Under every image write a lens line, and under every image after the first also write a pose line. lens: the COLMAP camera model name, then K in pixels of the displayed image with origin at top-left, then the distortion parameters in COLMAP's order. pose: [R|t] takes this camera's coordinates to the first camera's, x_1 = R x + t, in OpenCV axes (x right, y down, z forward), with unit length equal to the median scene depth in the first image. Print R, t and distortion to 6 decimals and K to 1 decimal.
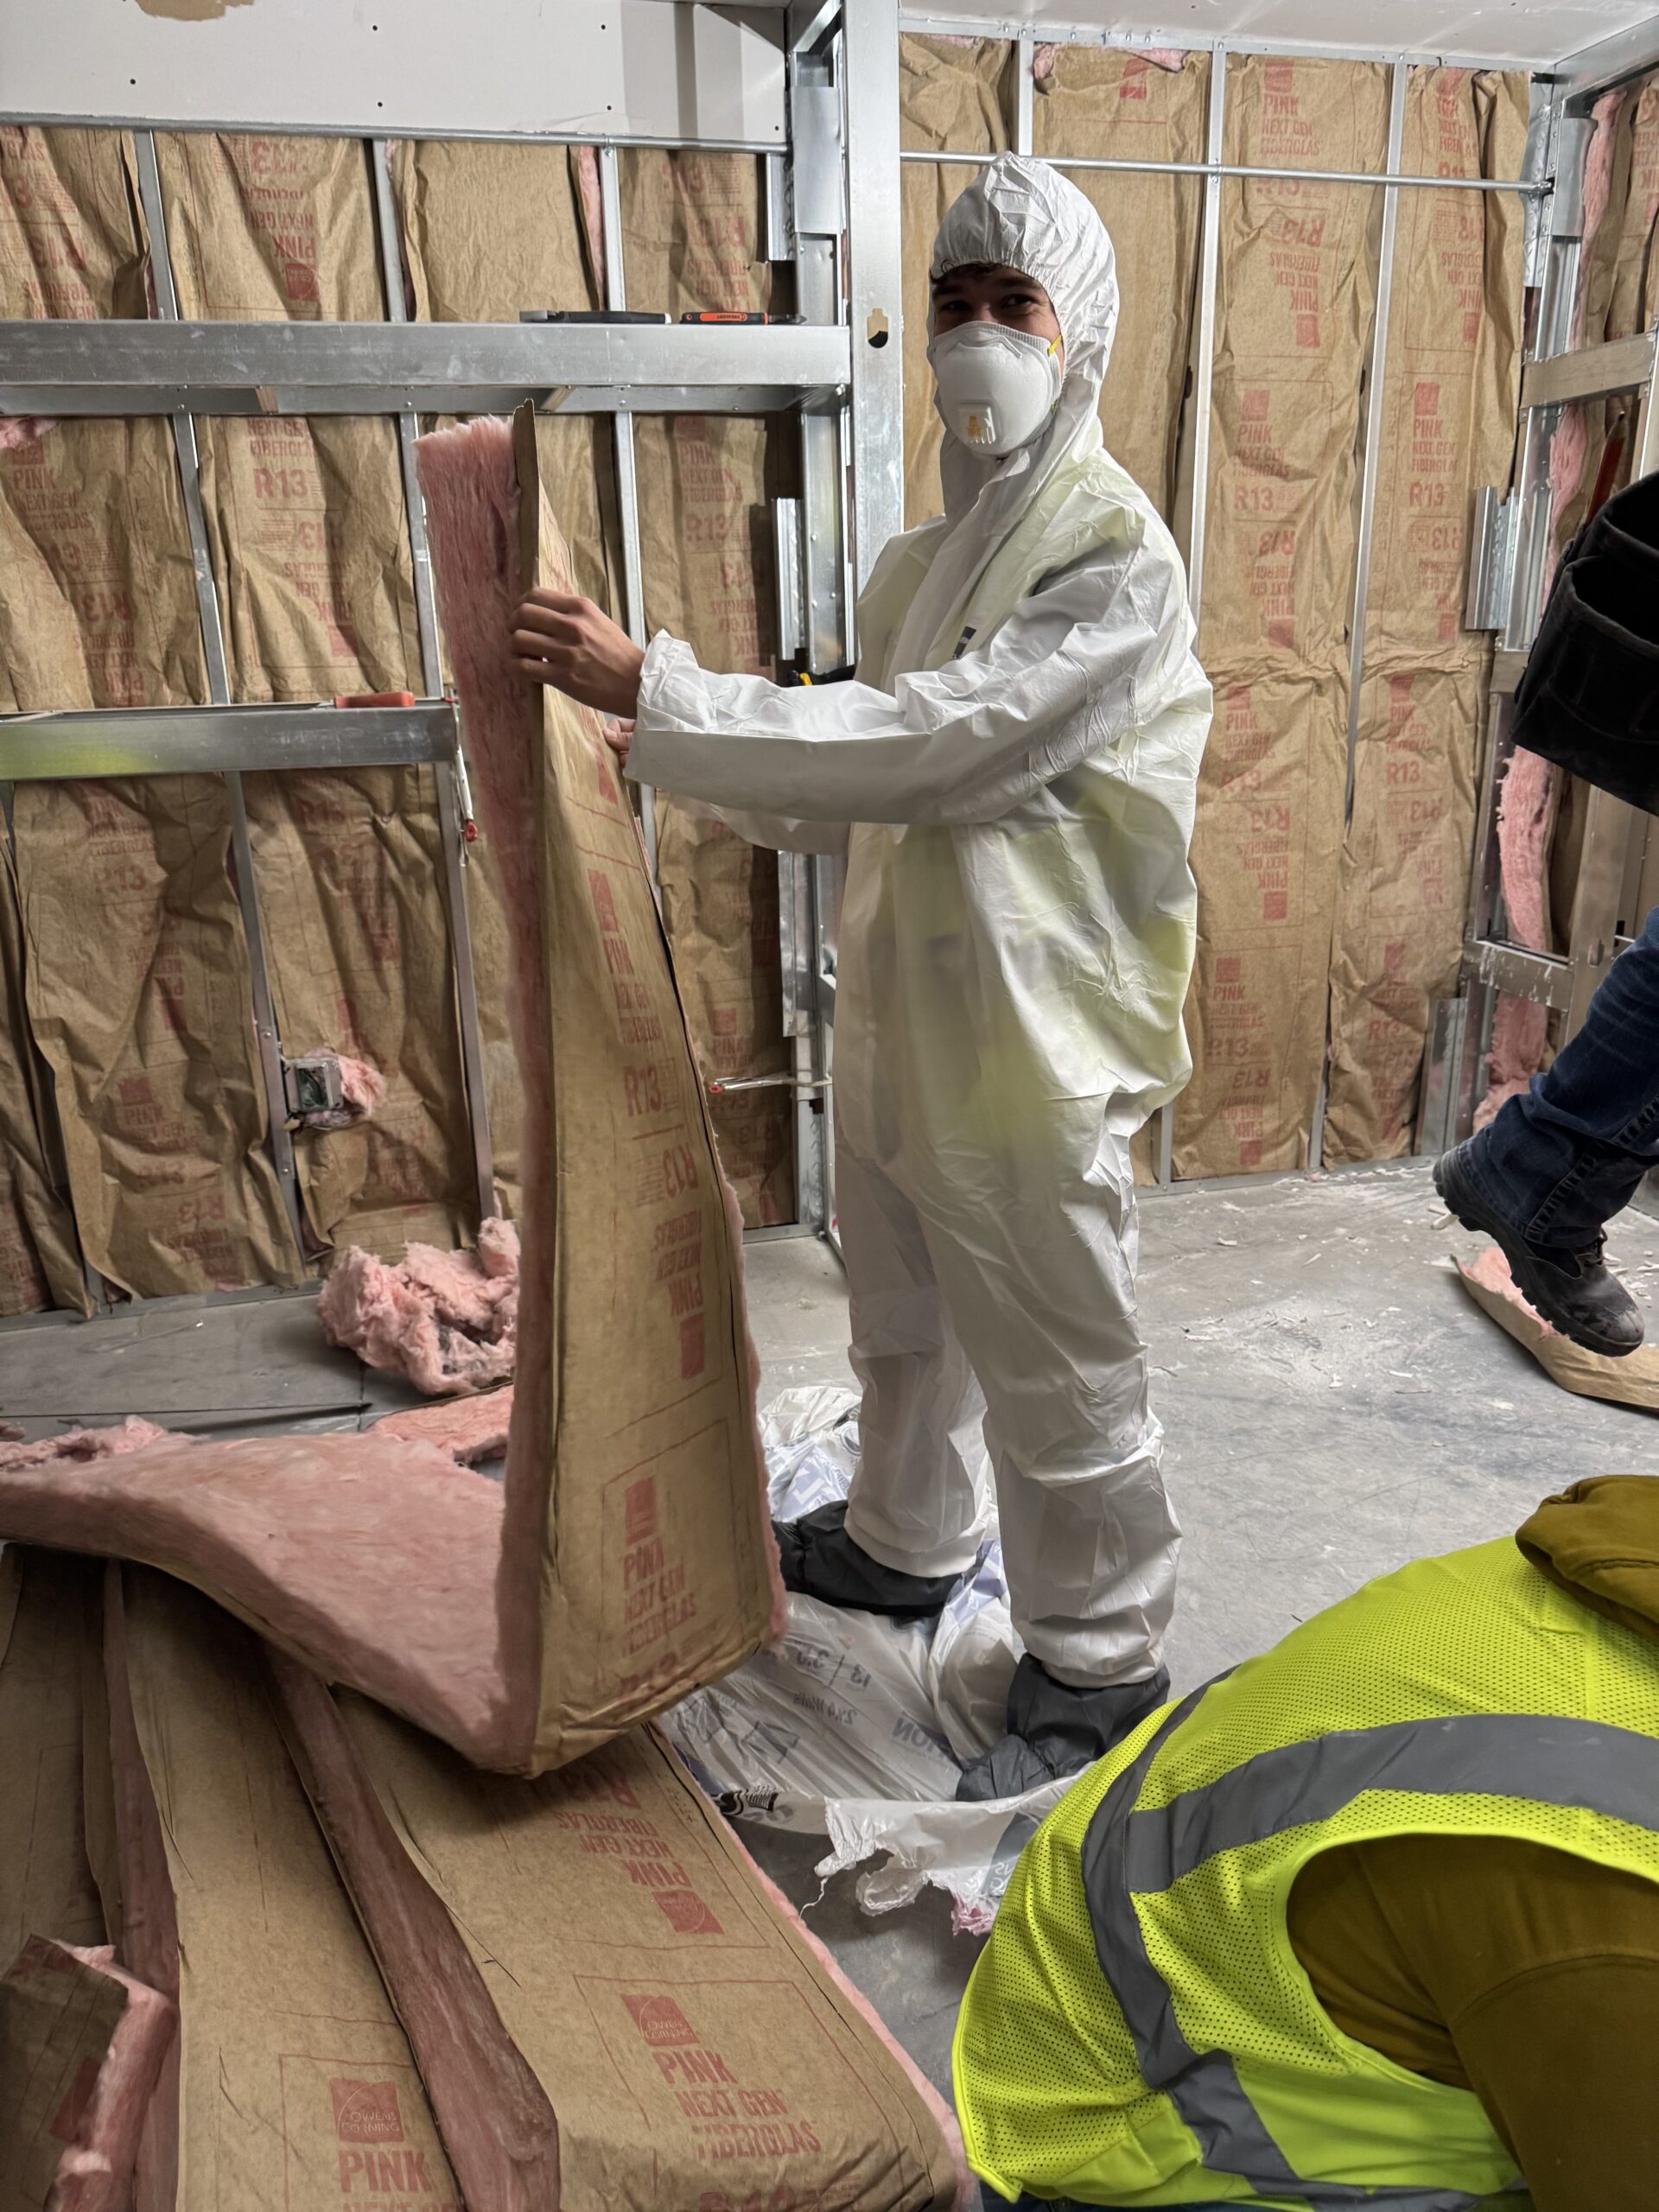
lens RADIAL K [[1531.3, 0, 844.0], [0, 1531.3, 1101.5], [0, 0, 1]] dist [0.016214, -0.021909]
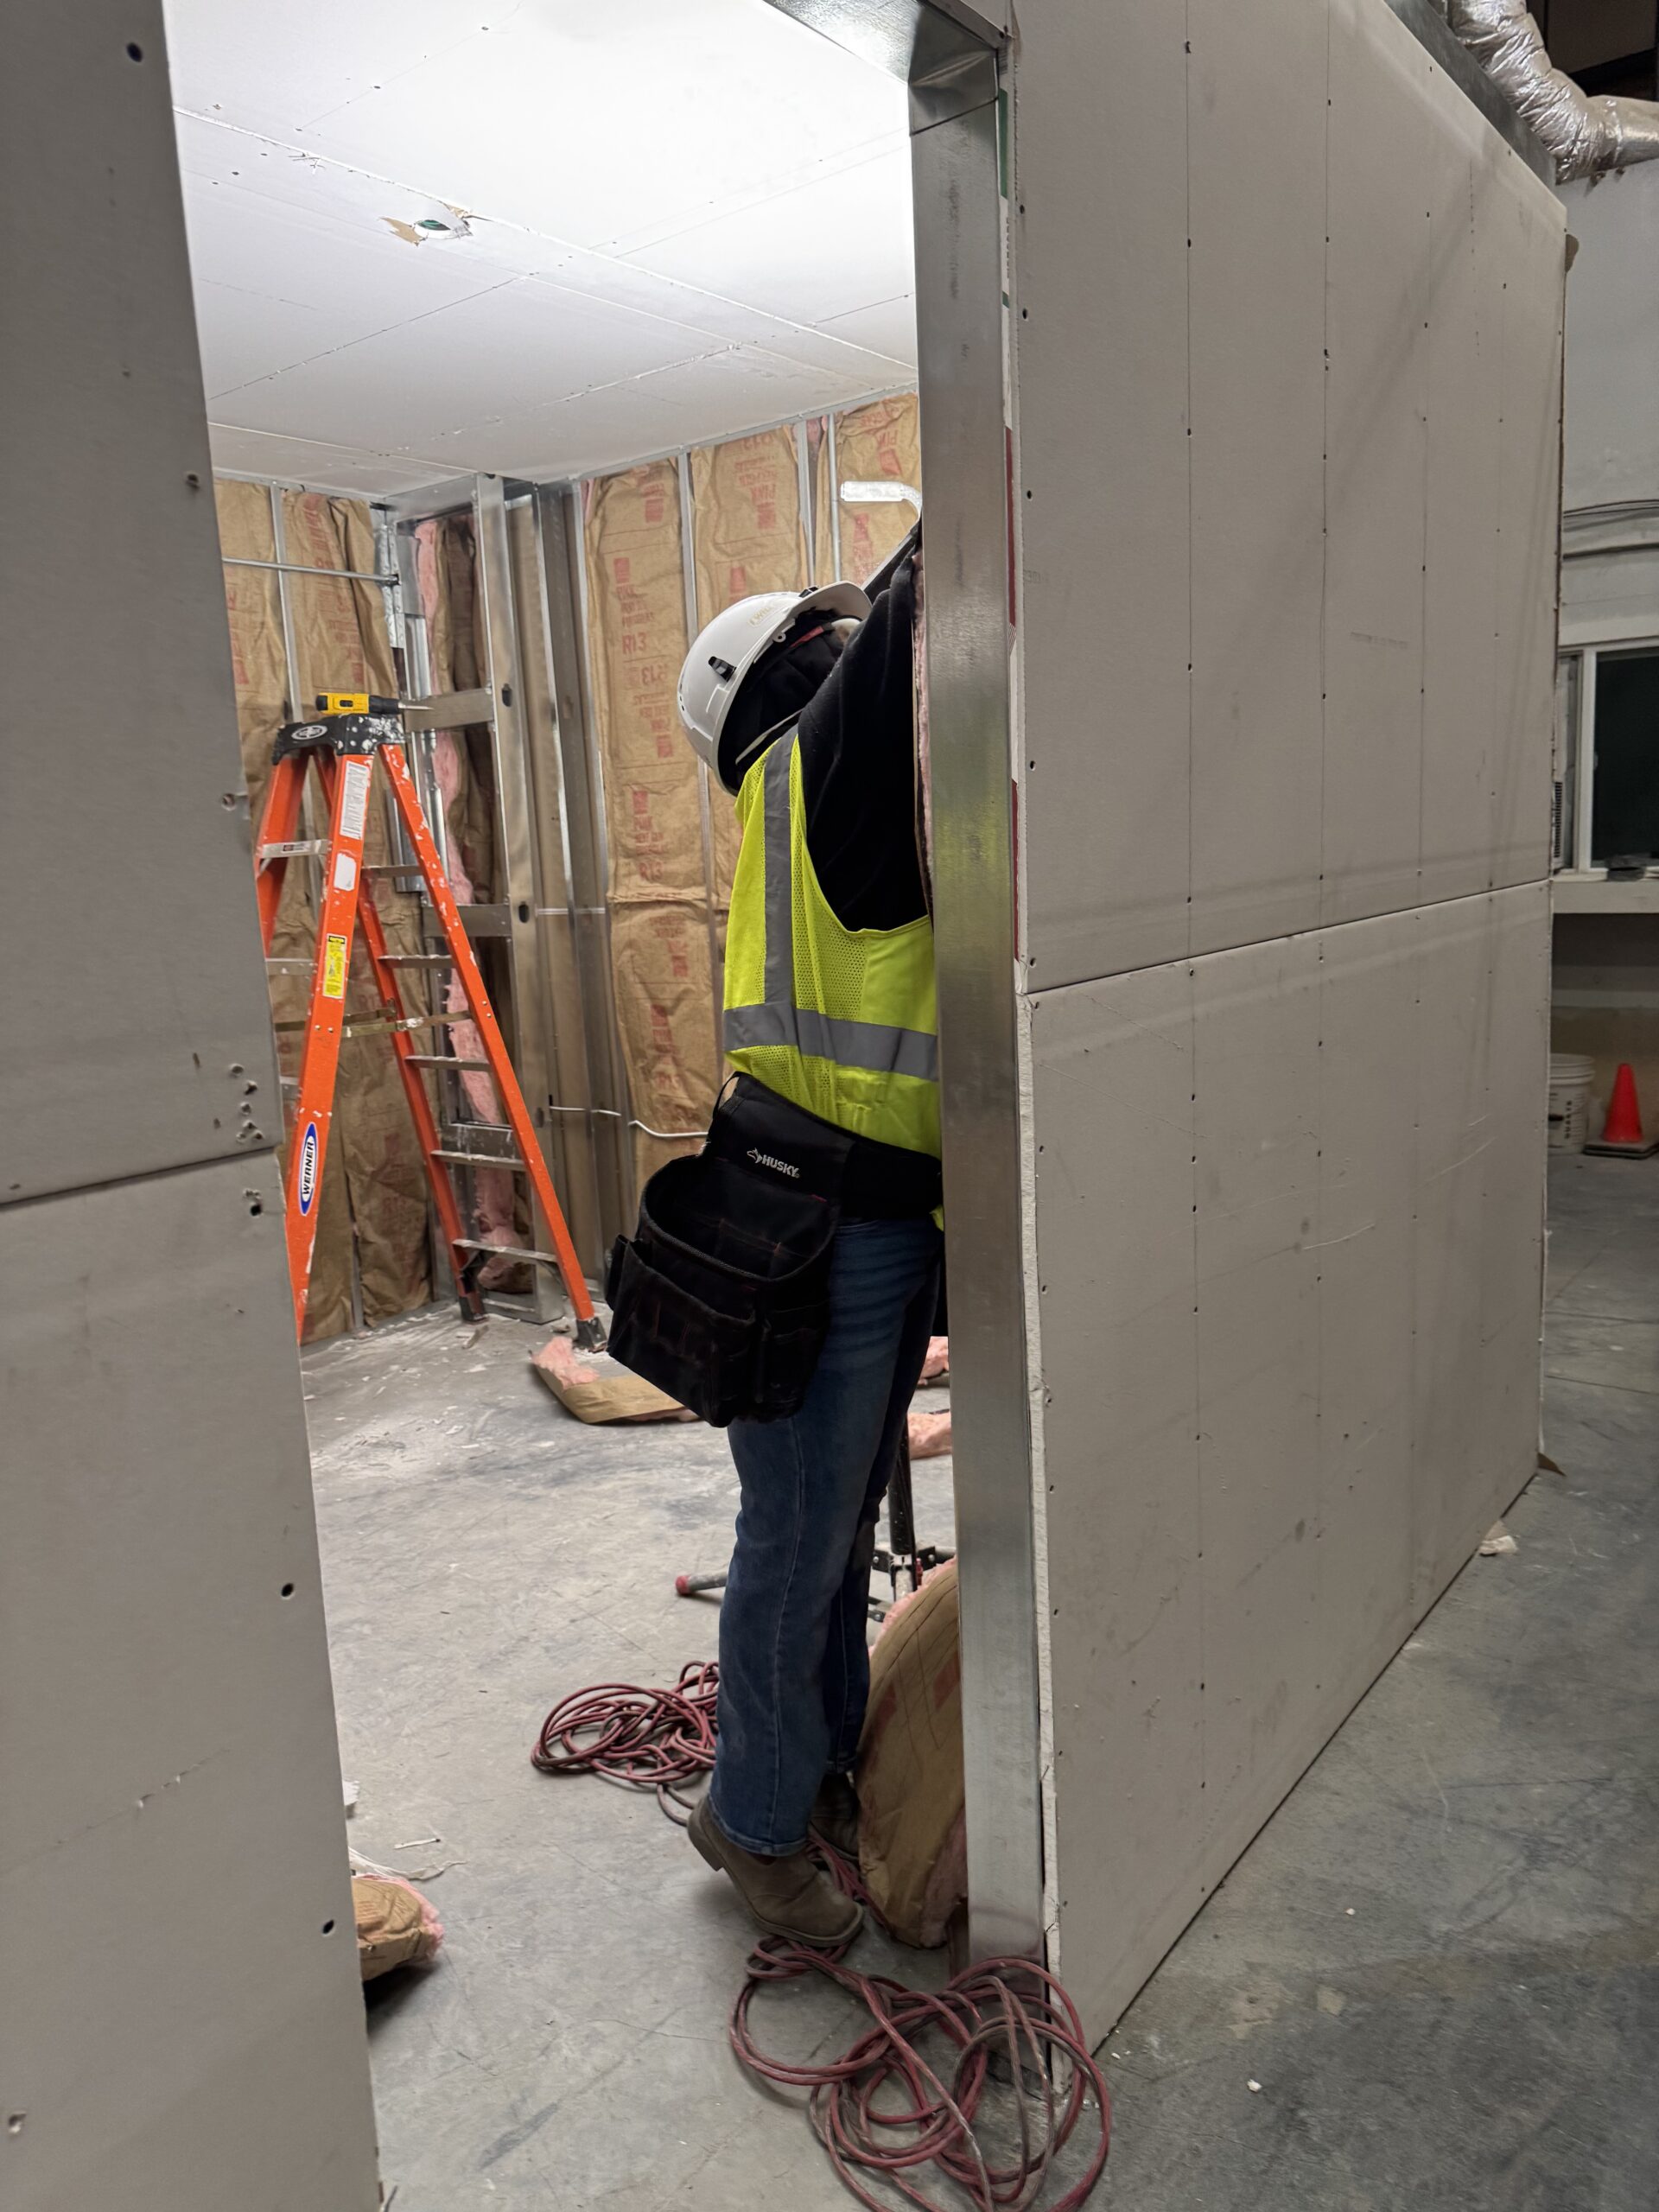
lens RADIAL K [[1531.3, 0, 830.3], [0, 1531.3, 1101.2], [0, 0, 1]] dist [0.016214, -0.021909]
pose [[0.779243, -0.116947, 0.615714, -0.131971], [0.215370, 0.972574, -0.087842, 0.059652], [-0.588555, 0.201057, 0.783058, -0.202358]]
